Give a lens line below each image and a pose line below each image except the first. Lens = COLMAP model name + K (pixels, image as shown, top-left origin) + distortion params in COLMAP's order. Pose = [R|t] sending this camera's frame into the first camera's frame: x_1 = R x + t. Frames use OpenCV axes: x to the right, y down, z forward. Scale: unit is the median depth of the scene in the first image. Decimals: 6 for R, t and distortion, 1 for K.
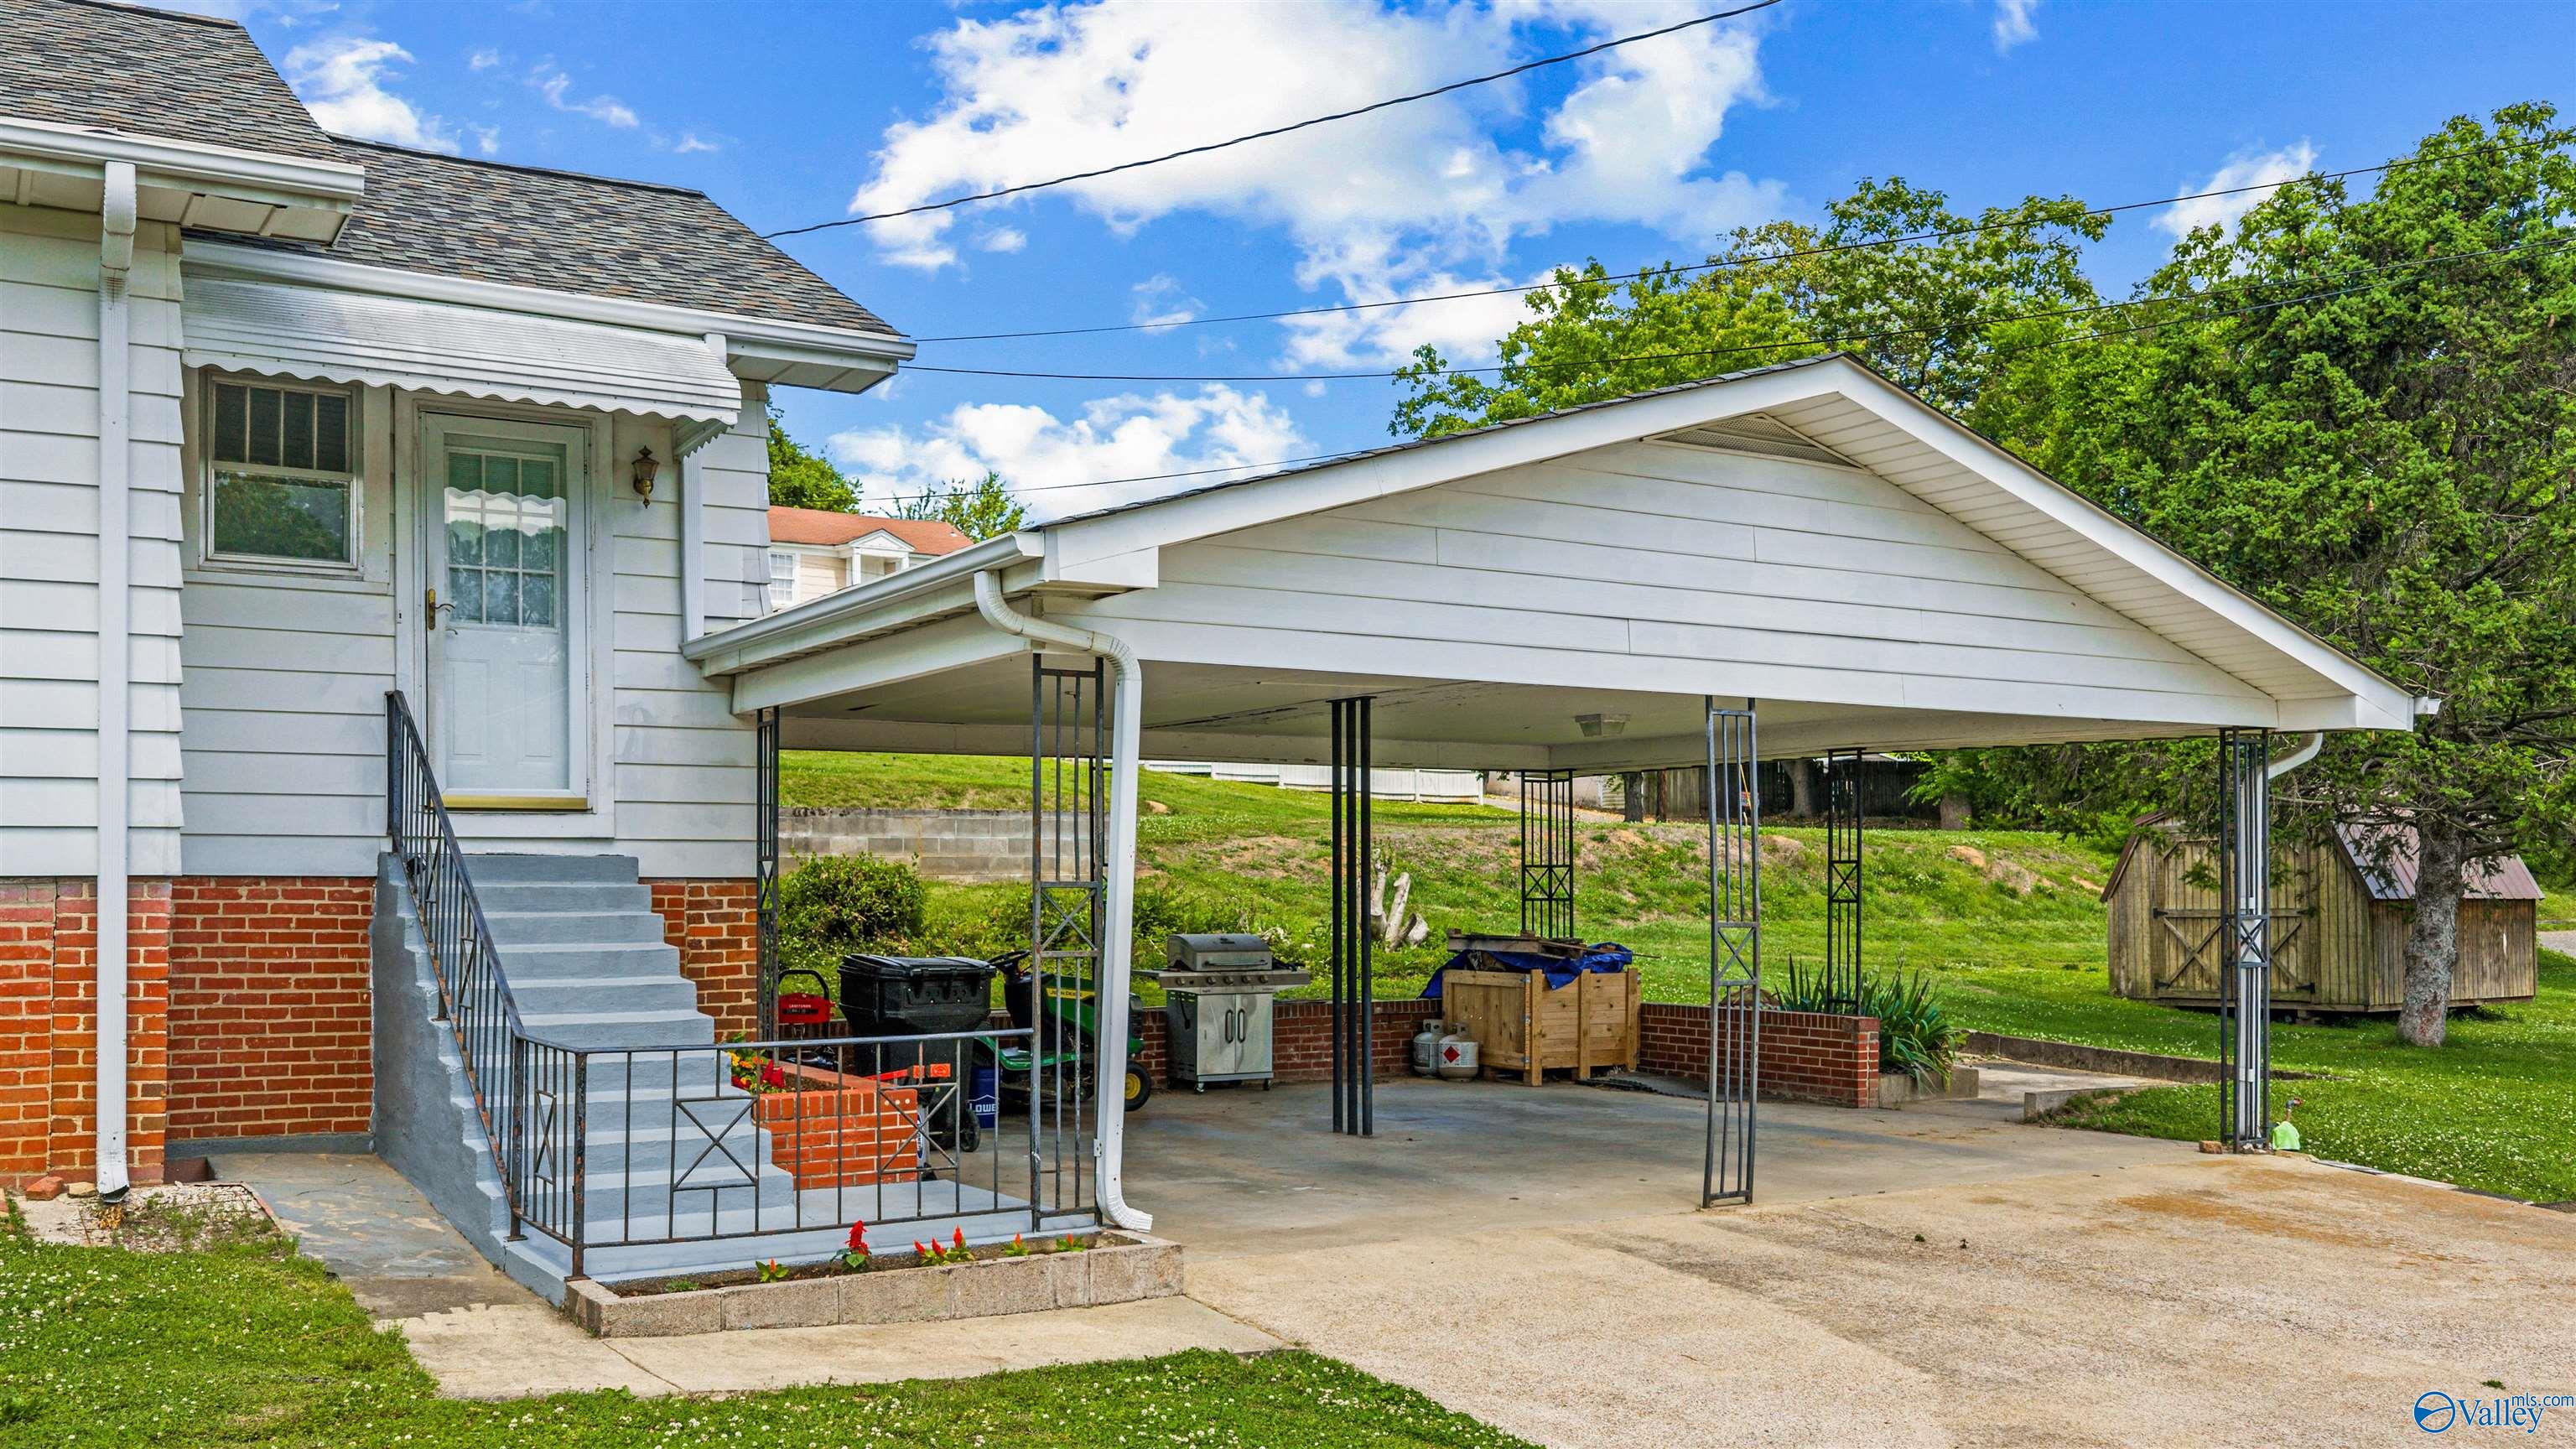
lens RADIAL K [[2238.1, 0, 1300.4], [0, 2238.1, 862.9], [0, 0, 1]] dist [-0.001681, -0.015659]
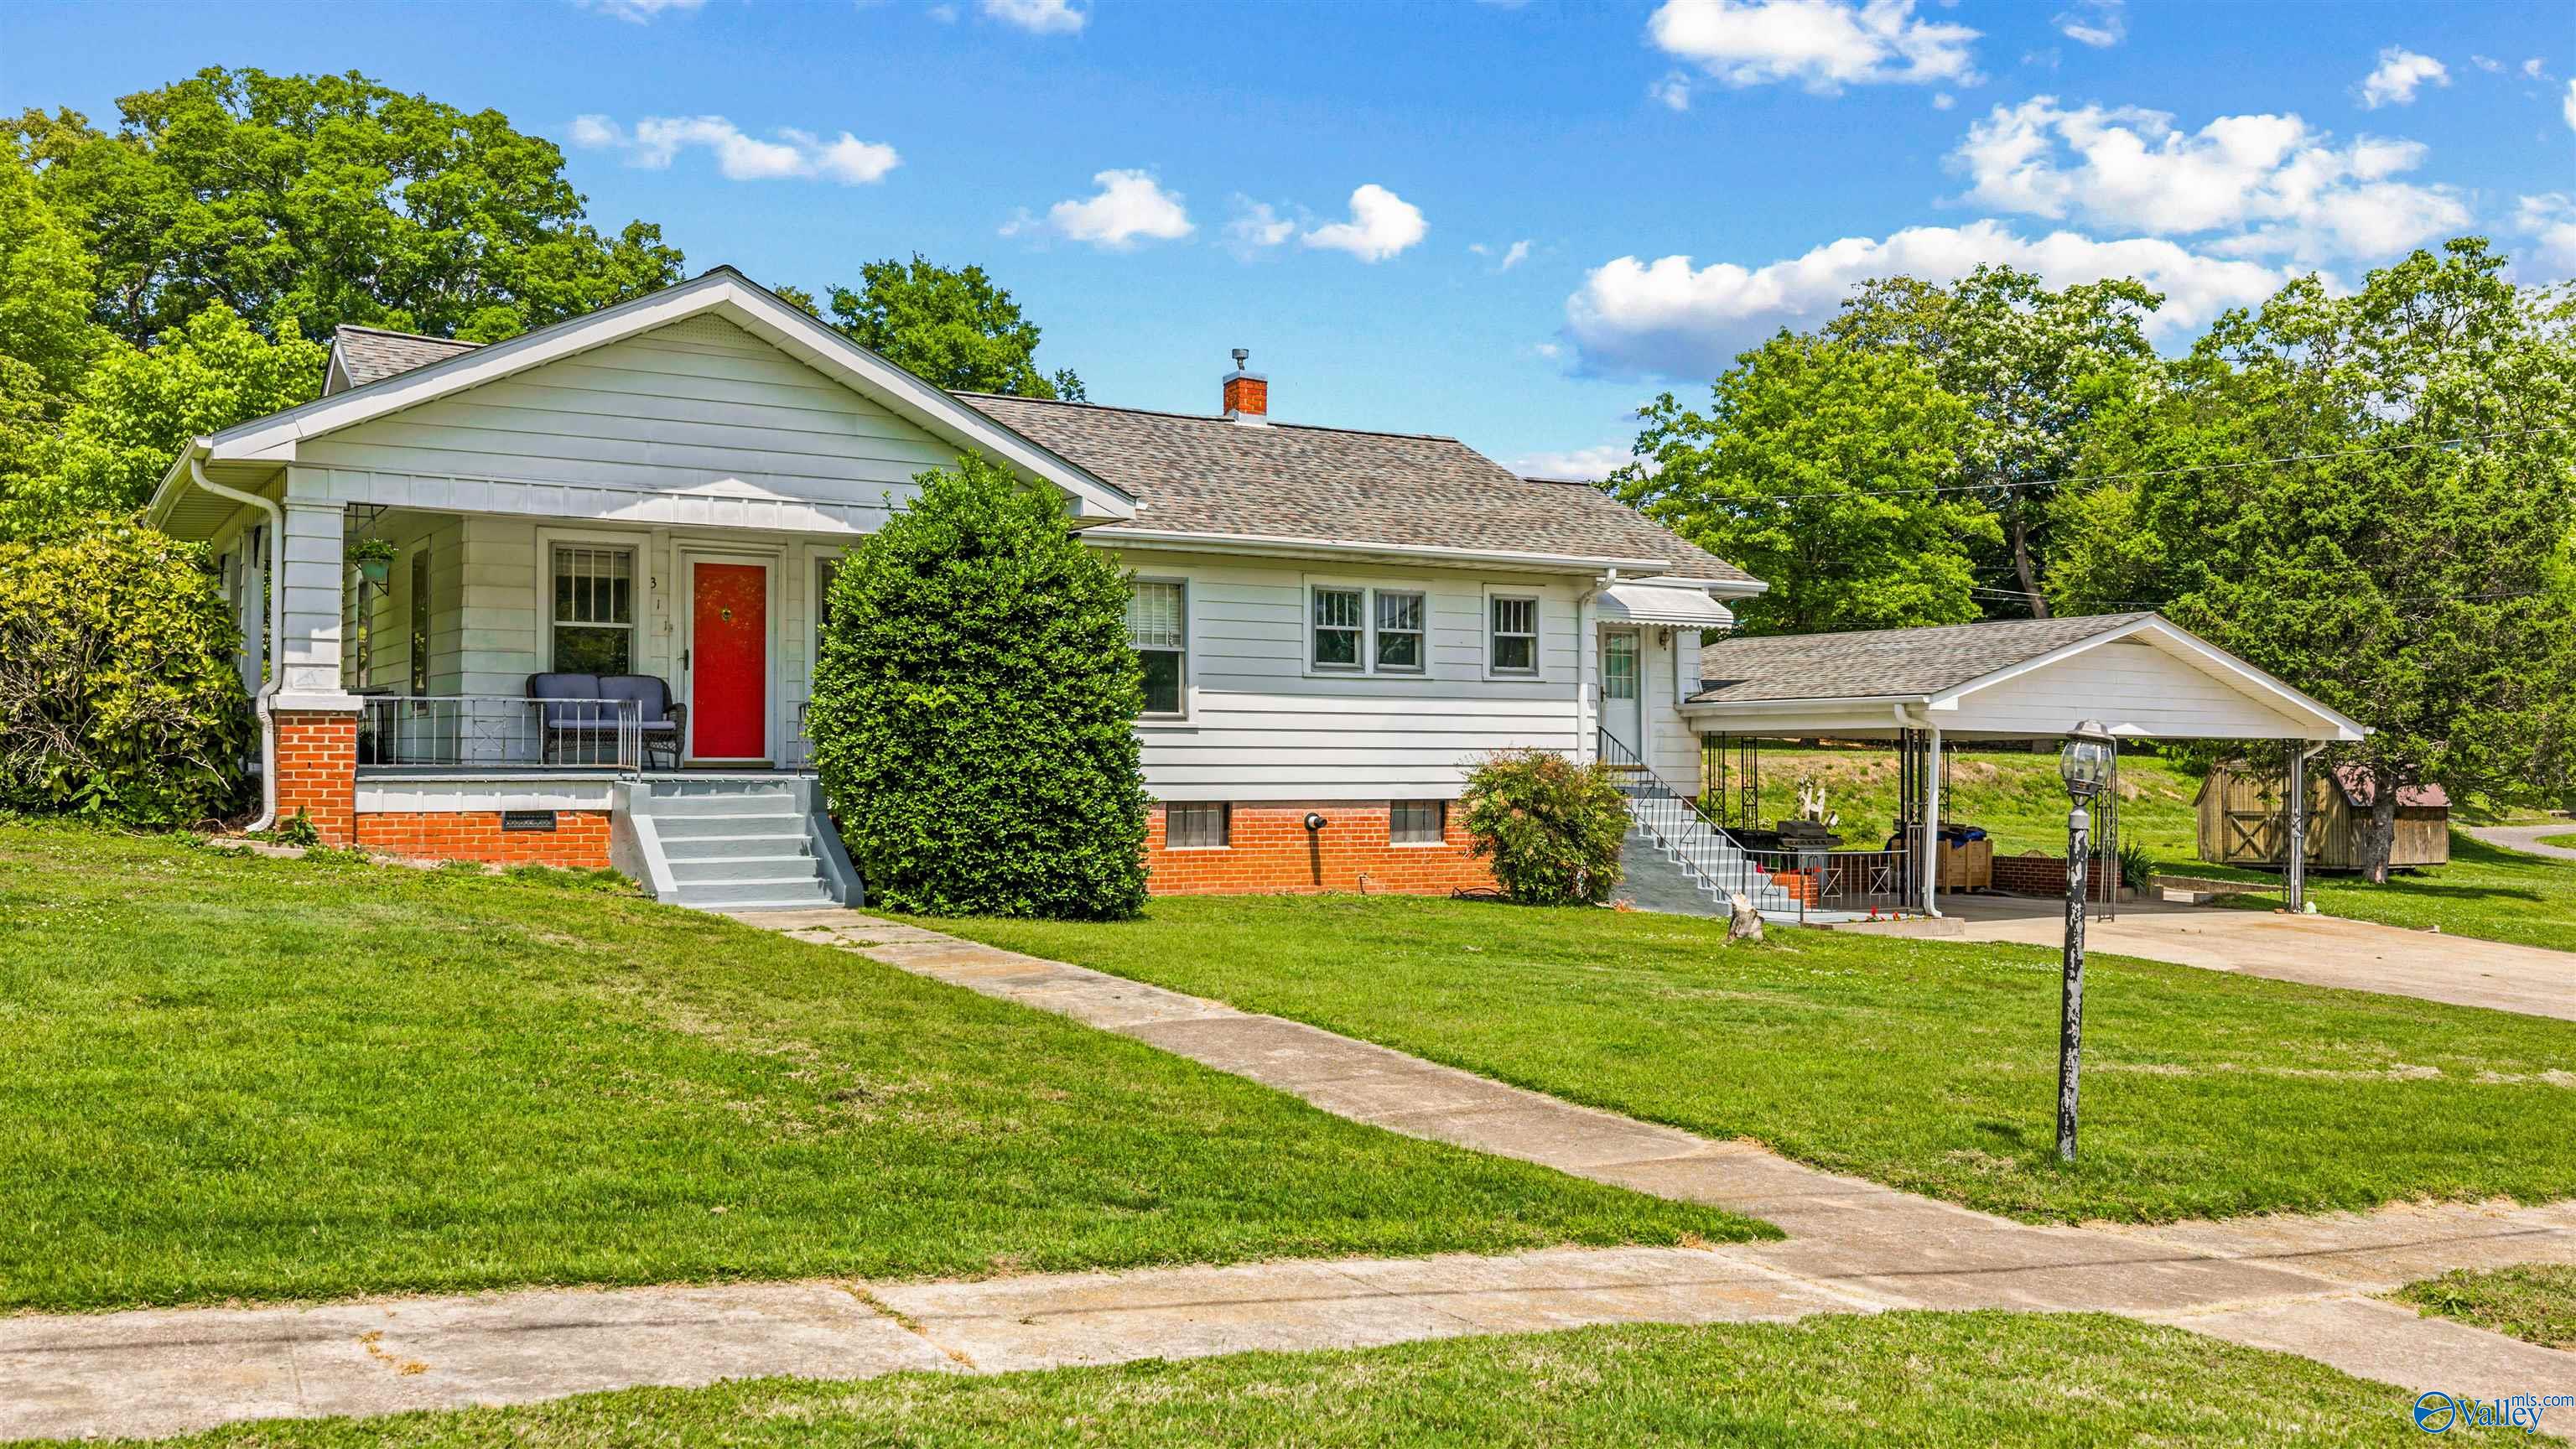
lens RADIAL K [[2205.5, 0, 1288.0], [0, 2205.5, 724.5], [0, 0, 1]] dist [0.002227, -0.025630]
pose [[0.999939, 0.007879, -0.007771, -0.324828], [-0.007974, 0.999893, -0.012276, -0.019036], [0.007673, 0.012338, 0.999894, -0.698344]]
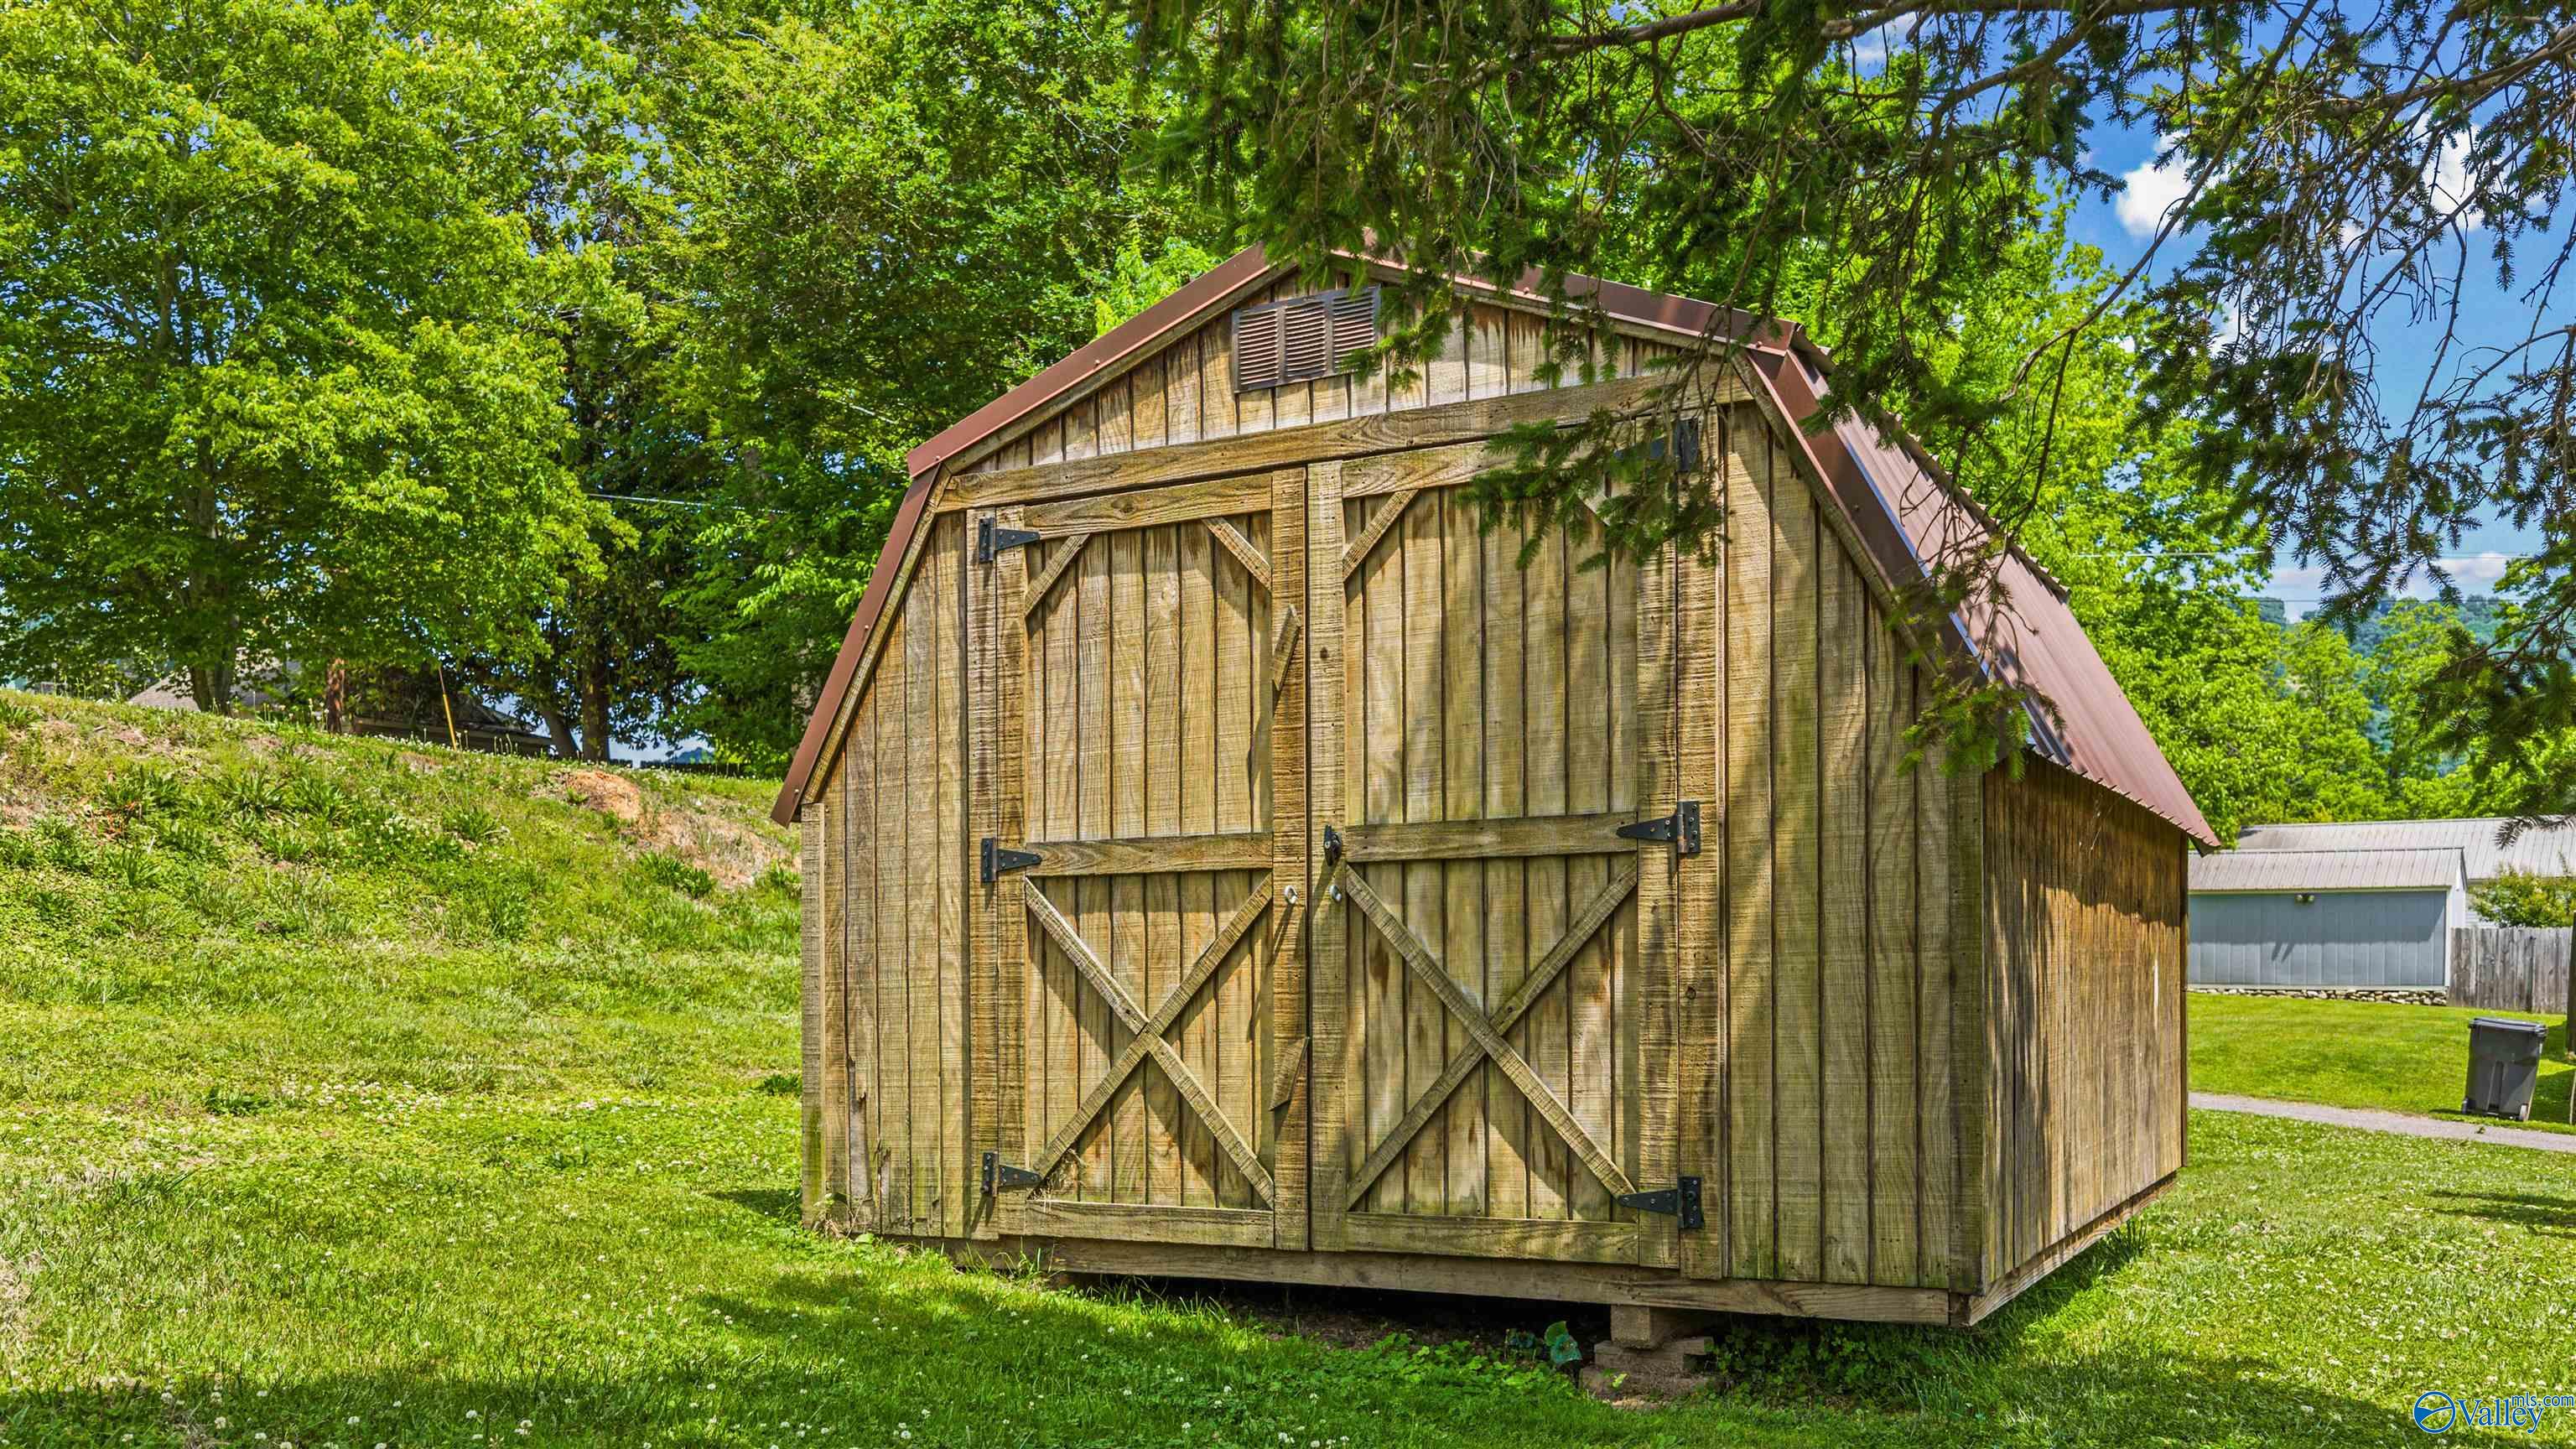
lens RADIAL K [[2398.5, 0, 1218.8], [0, 2398.5, 610.9], [0, 0, 1]] dist [0.003294, -0.021616]
pose [[0.914269, 0.058178, 0.400908, 0.302287], [-0.002643, 0.990470, -0.137706, 0.030685], [-0.405099, 0.124841, 0.905709, 0.760965]]
